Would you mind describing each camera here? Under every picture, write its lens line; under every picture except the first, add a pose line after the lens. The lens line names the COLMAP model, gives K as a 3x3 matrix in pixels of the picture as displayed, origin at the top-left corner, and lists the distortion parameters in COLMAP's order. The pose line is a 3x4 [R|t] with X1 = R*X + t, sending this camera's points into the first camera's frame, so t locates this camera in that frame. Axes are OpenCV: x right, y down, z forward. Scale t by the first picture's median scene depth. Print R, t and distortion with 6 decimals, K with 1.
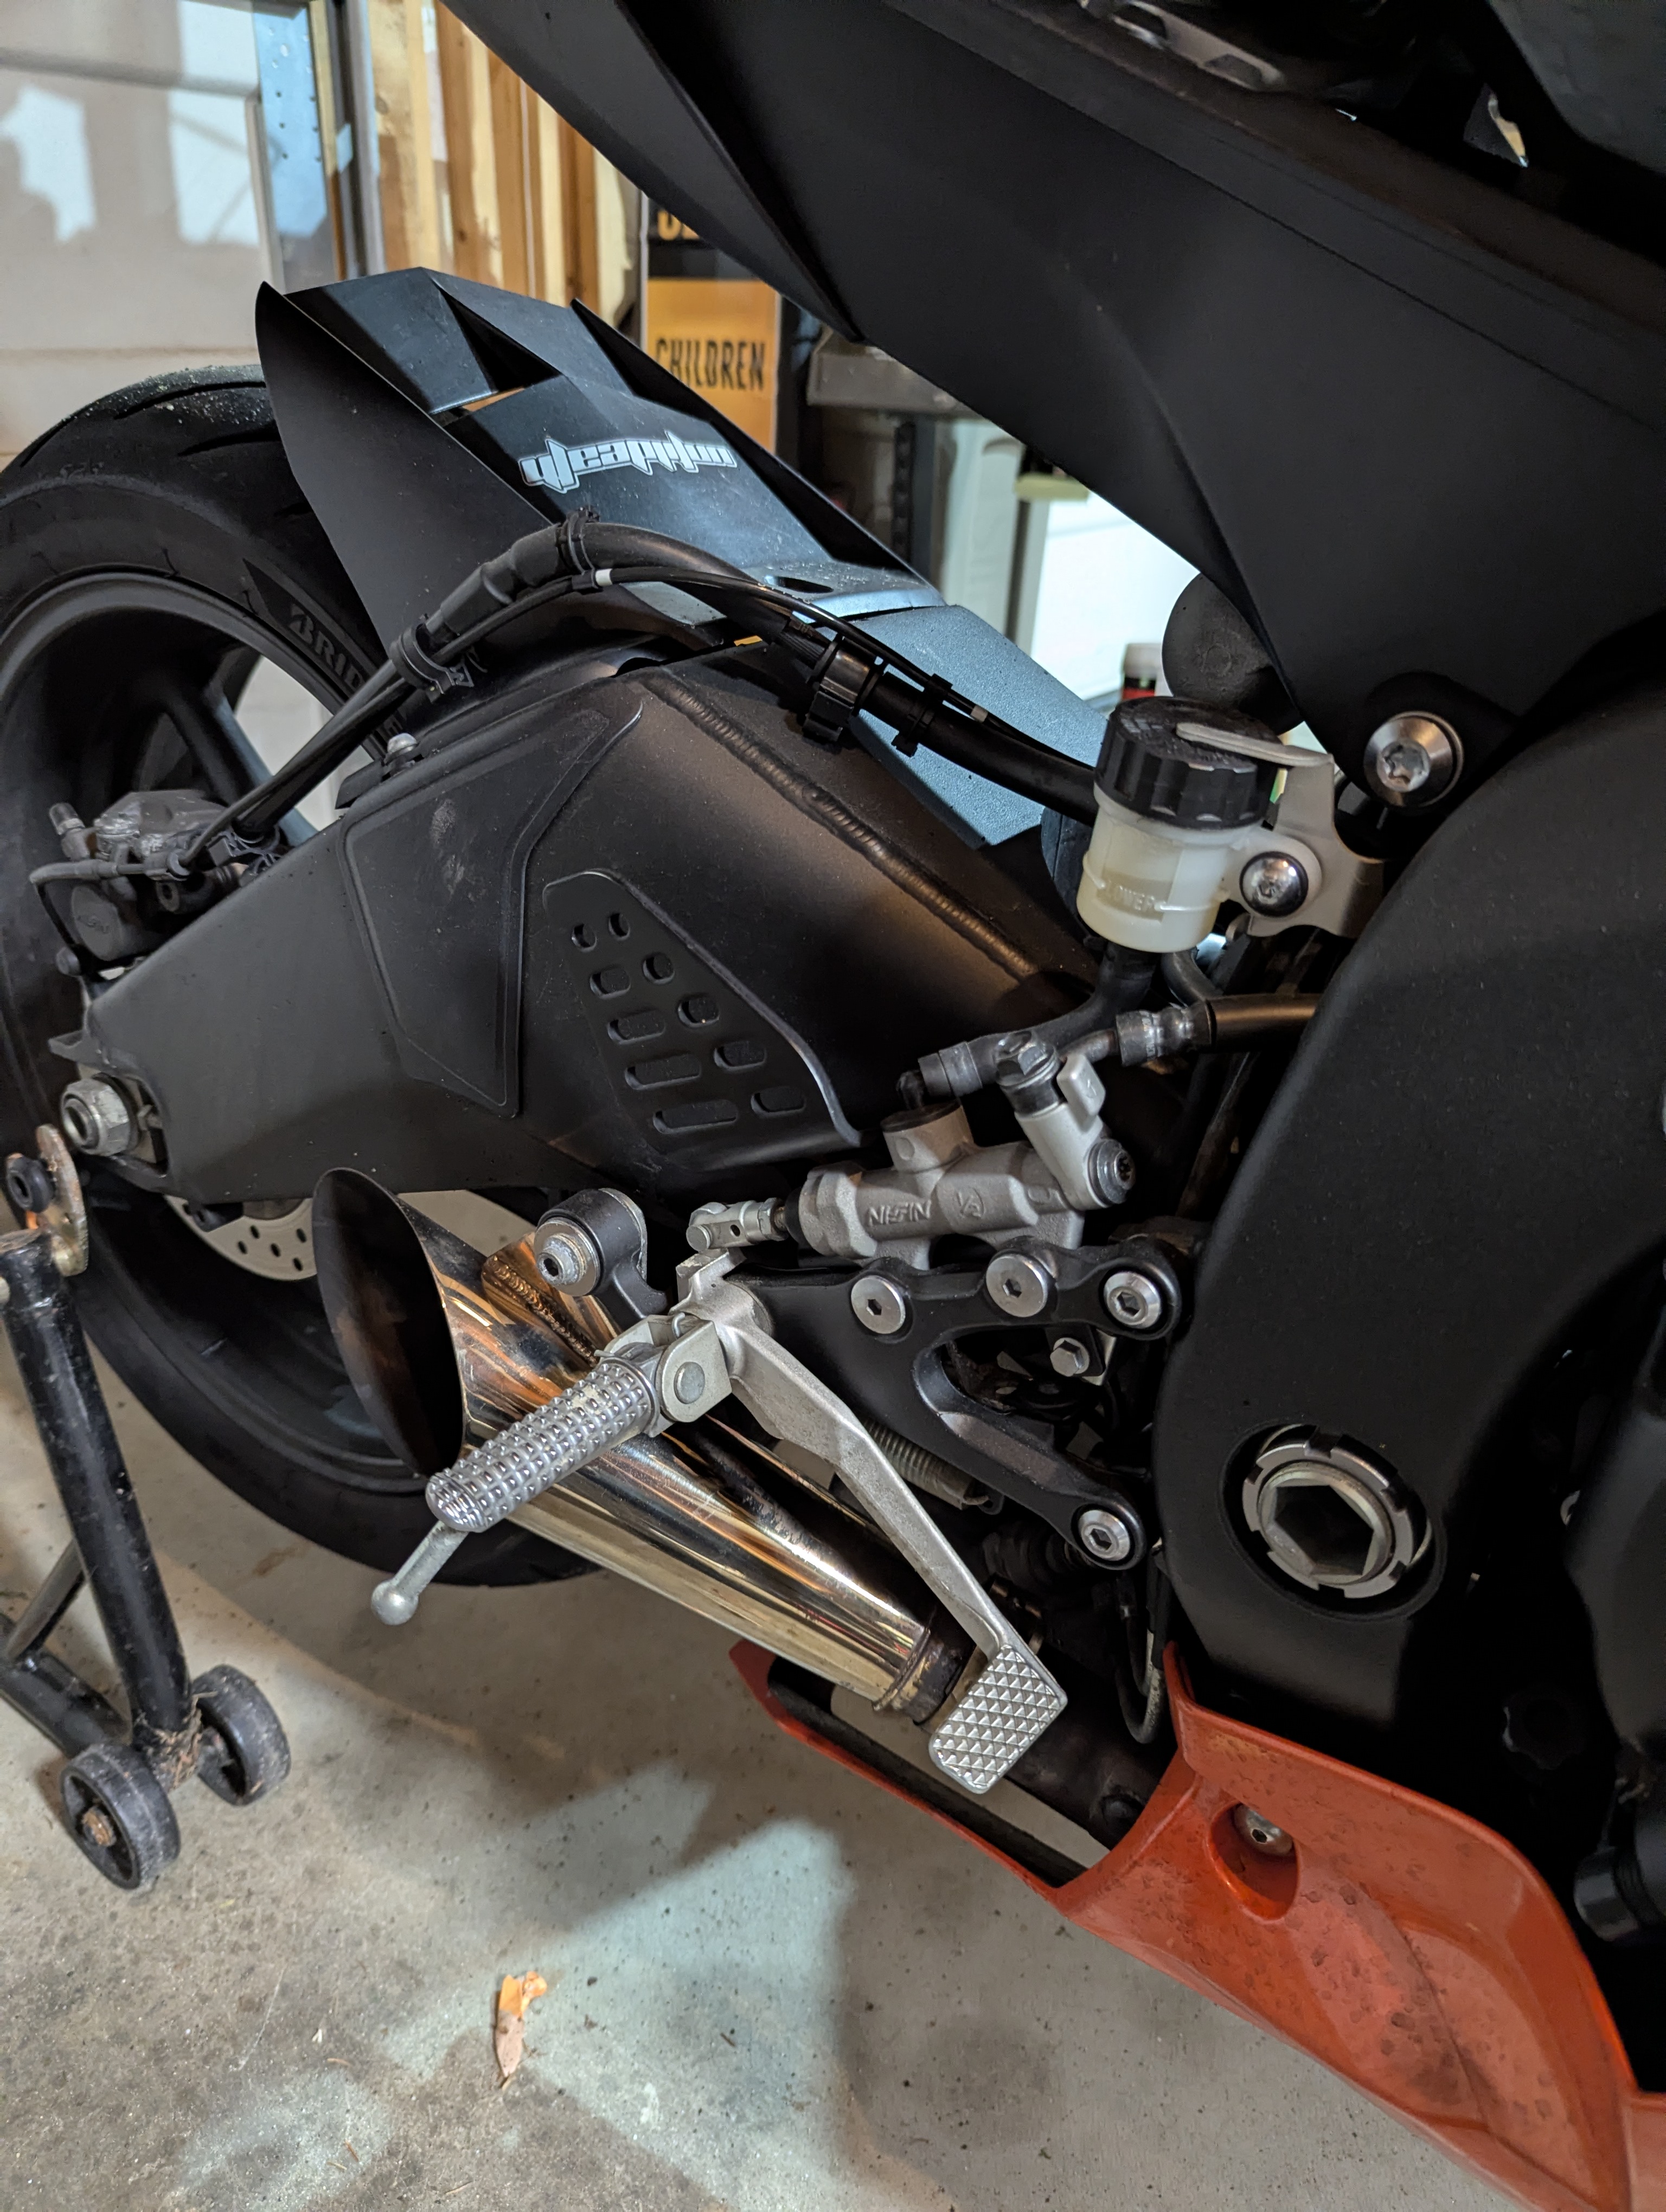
lens RADIAL K [[1612.1, 0, 833.0], [0, 1612.1, 1106.0], [0, 0, 1]] dist [-0.003386, -0.001028]
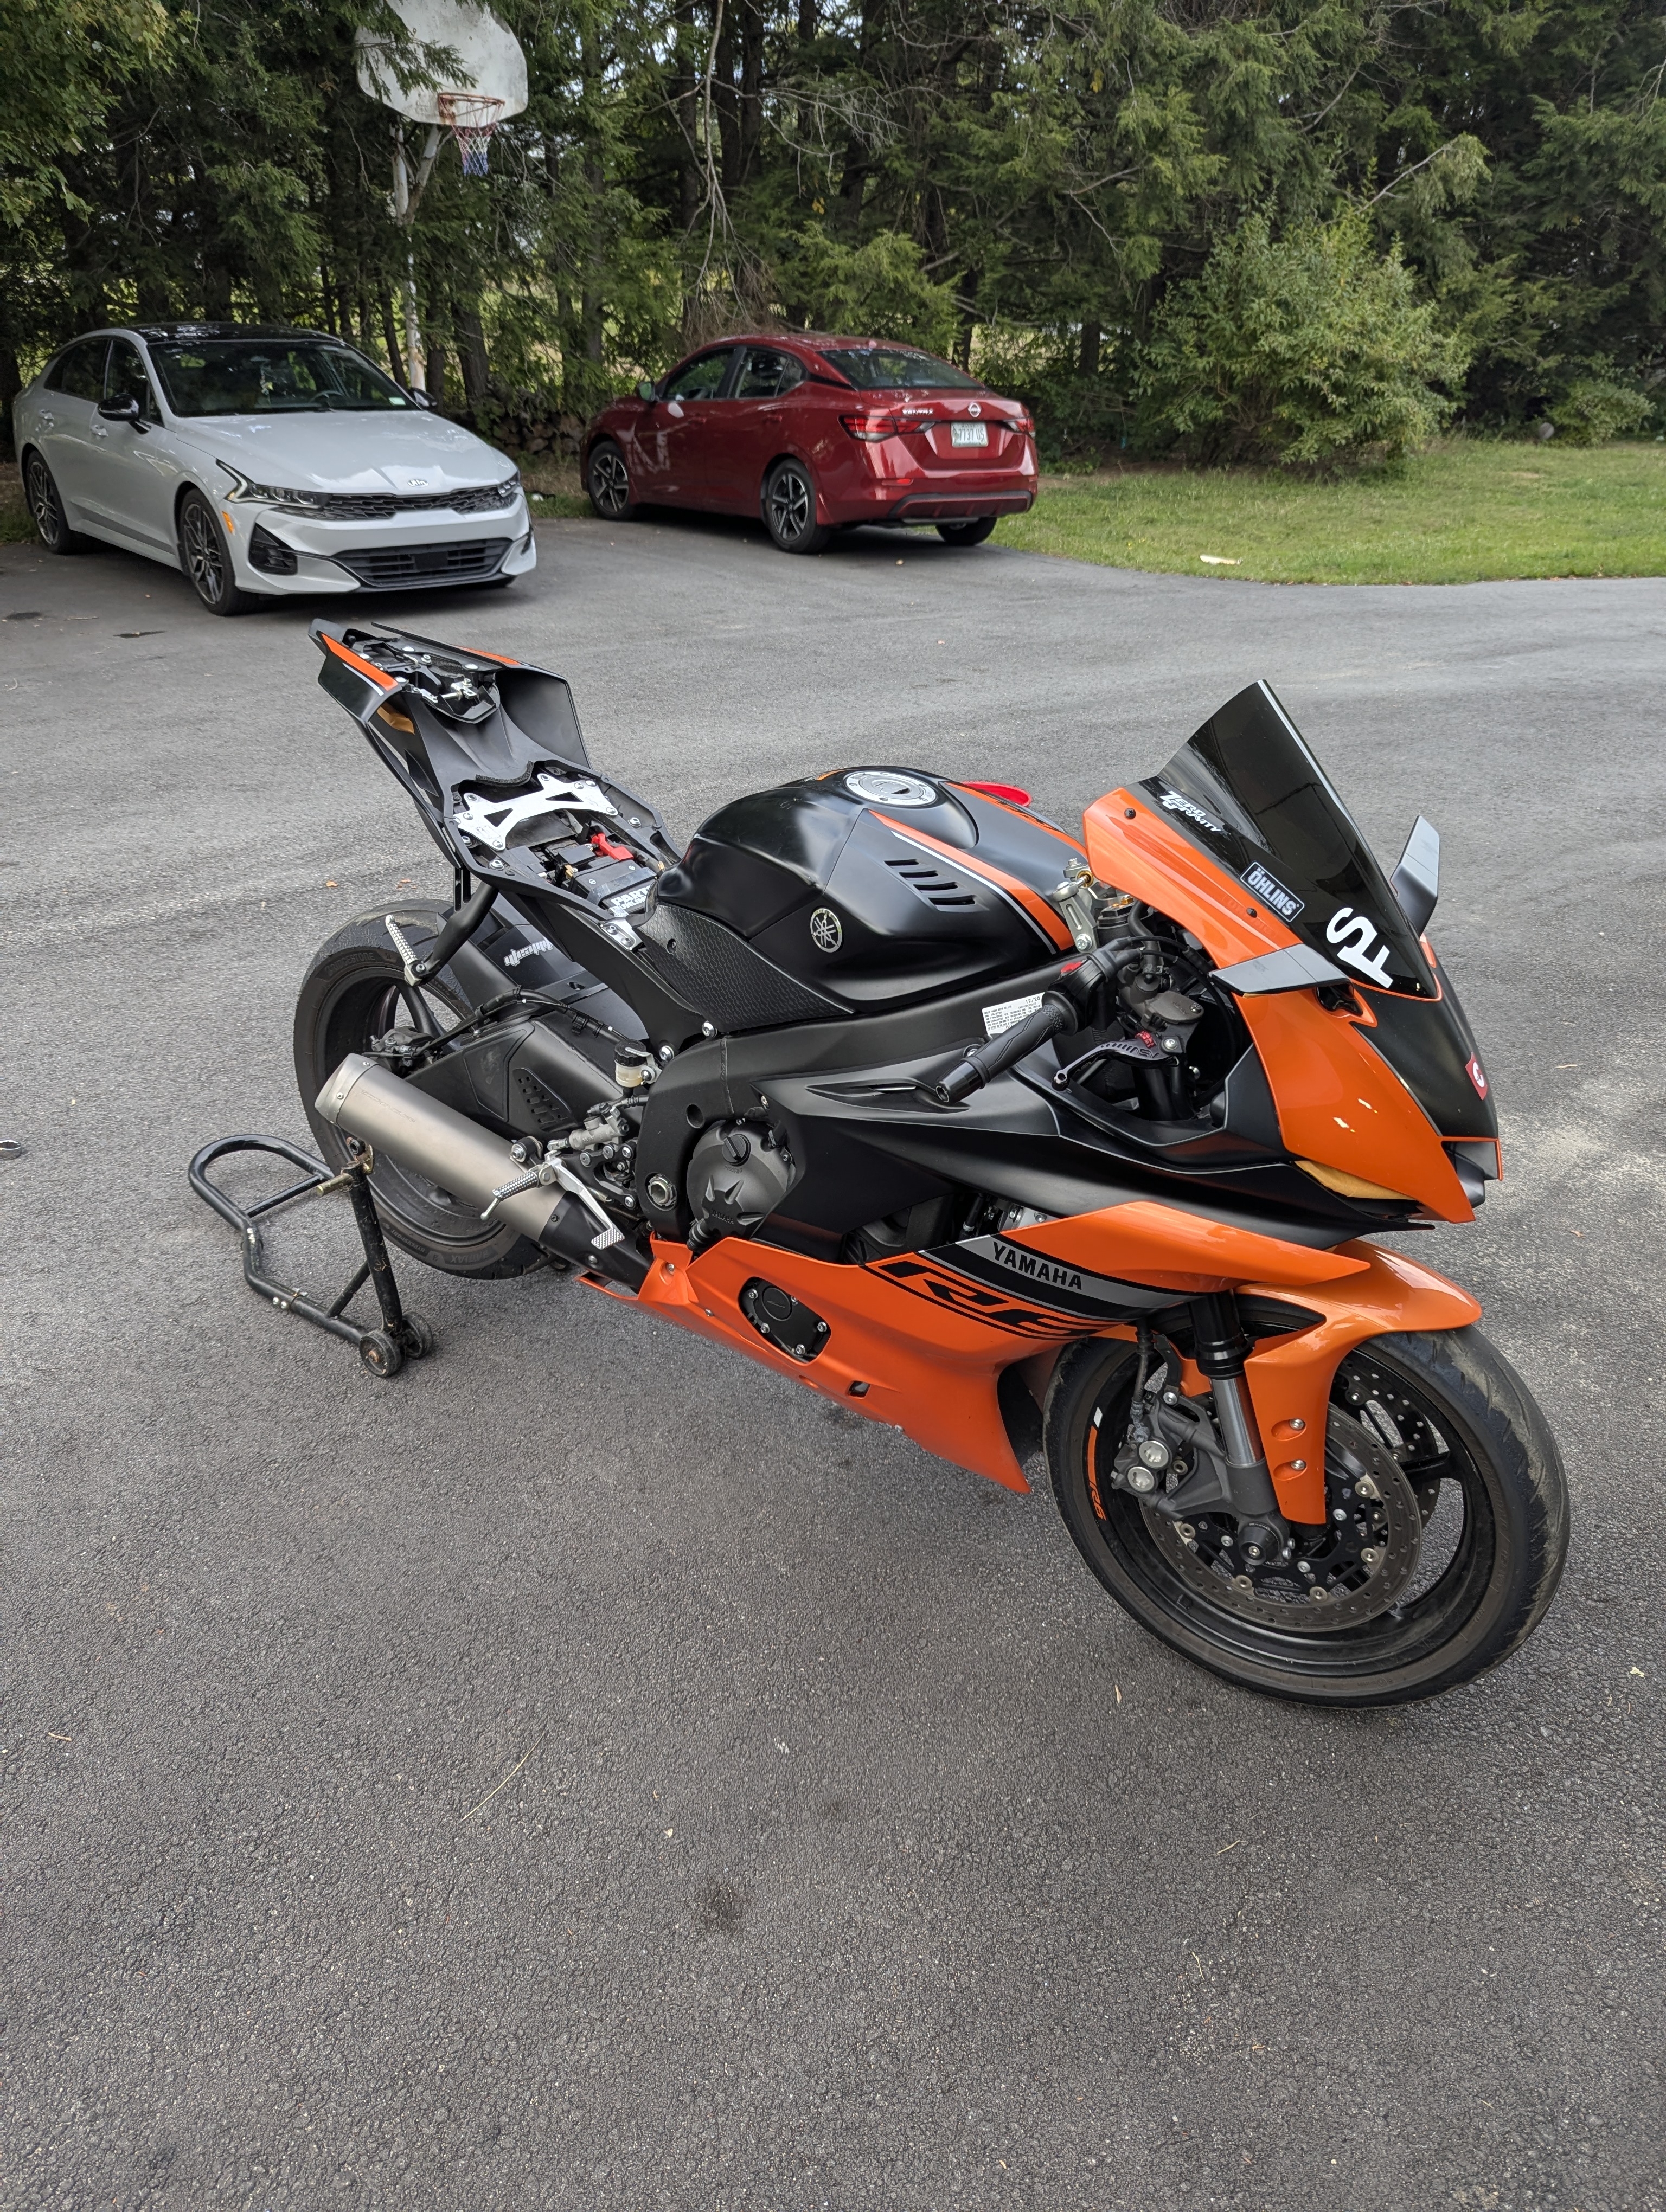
lens RADIAL K [[1584.6, 0, 833.0], [0, 1584.6, 1106.0], [0, 0, 1]] dist [0.004929, -0.002957]
pose [[0.999999, 0.001099, 0.000214, 0.731105], [-0.001092, 0.999539, -0.030329, 0.109698], [-0.000247, 0.030329, 0.999540, -3.500730]]
